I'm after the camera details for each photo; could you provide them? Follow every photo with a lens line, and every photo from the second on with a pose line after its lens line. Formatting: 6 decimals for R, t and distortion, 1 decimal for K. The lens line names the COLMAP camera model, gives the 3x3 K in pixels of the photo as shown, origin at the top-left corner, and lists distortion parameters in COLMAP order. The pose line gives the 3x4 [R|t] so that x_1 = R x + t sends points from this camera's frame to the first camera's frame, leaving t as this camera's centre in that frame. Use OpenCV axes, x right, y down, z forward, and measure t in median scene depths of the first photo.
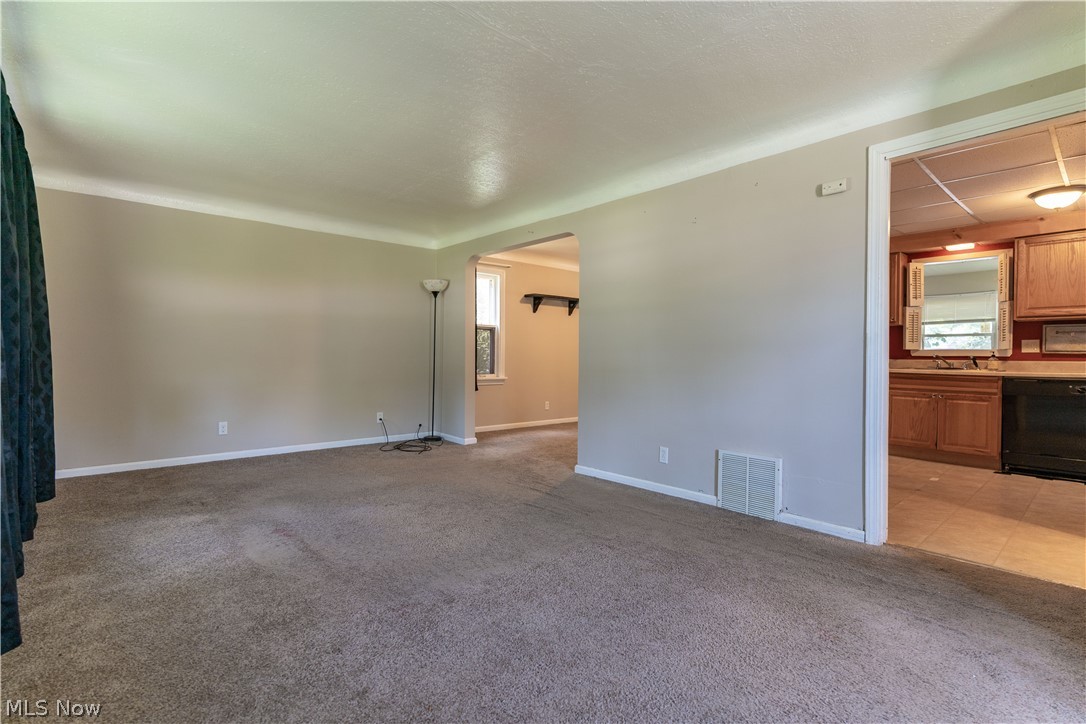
lens RADIAL K [[518.7, 0, 543.0], [0, 518.7, 362.0], [0, 0, 1]] dist [0.001921, 0.000611]
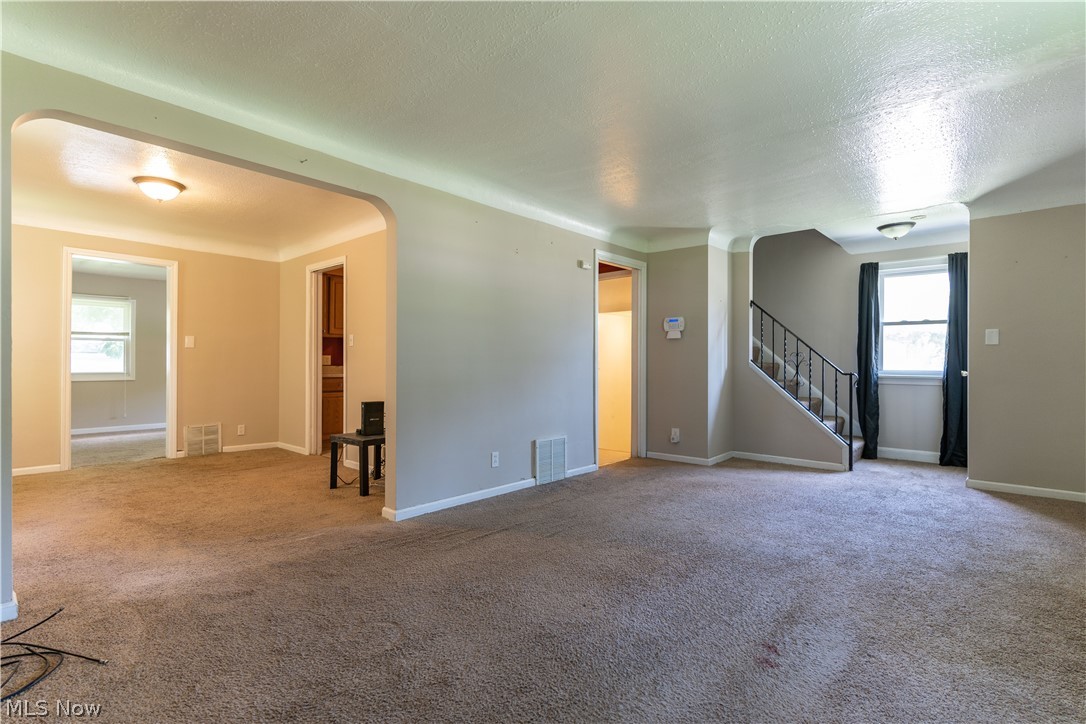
lens RADIAL K [[518.7, 0, 543.0], [0, 518.7, 362.0], [0, 0, 1]] dist [0.001921, 0.000611]
pose [[-0.118444, -0.003371, 0.992955, -0.611217], [0.005972, 0.999974, 0.004107, -0.018173], [-0.992943, 0.006417, -0.118420, 0.751366]]
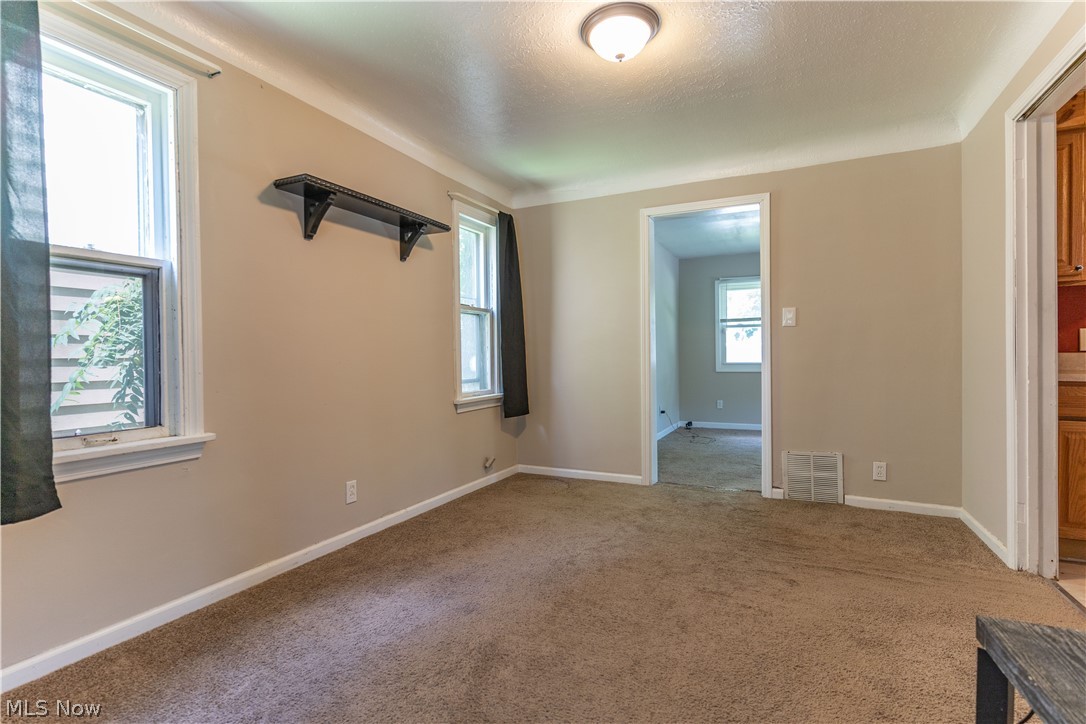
lens RADIAL K [[515.1, 0, 543.0], [0, 515.1, 362.0], [0, 0, 1]] dist [0.000188, 0.000094]
pose [[0.921755, -0.024058, 0.387025, -0.009320], [0.023399, 0.999706, 0.006415, -0.013229], [-0.387065, 0.003143, 0.922047, 0.859282]]
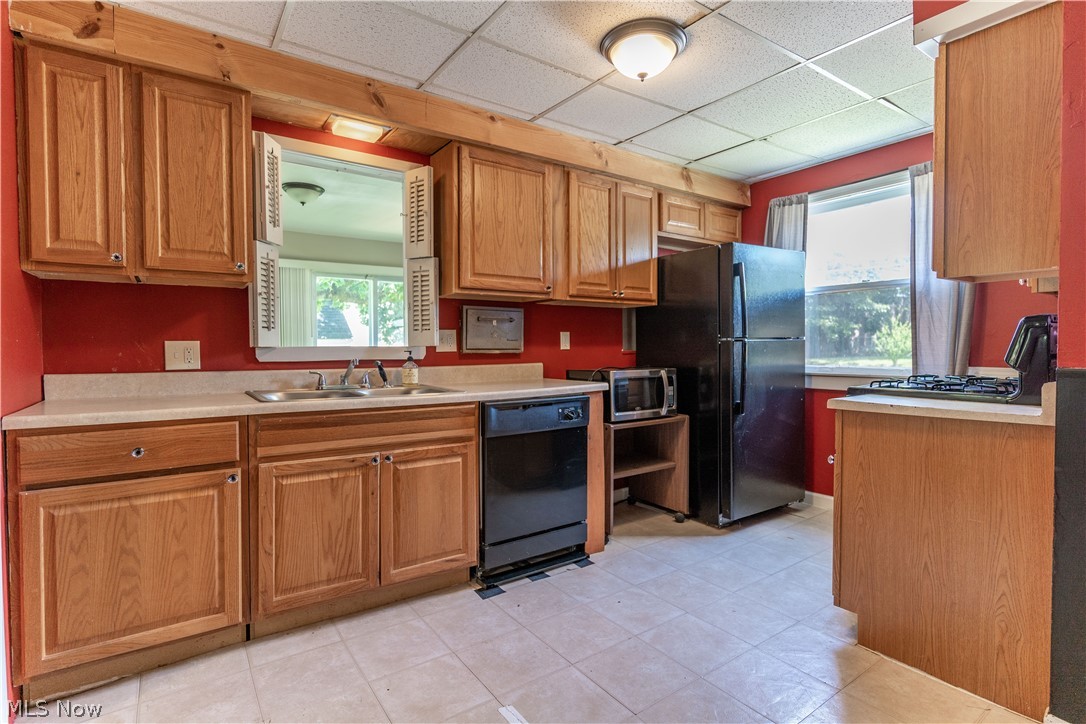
lens RADIAL K [[532.6, 0, 543.0], [0, 532.6, 362.0], [0, 0, 1]] dist [-0.001495, -0.000067]
pose [[0.109747, -0.039603, 0.993170, 0.336790], [0.014560, 0.999163, 0.038233, -0.026762], [-0.993853, 0.010265, 0.110232, 0.789350]]
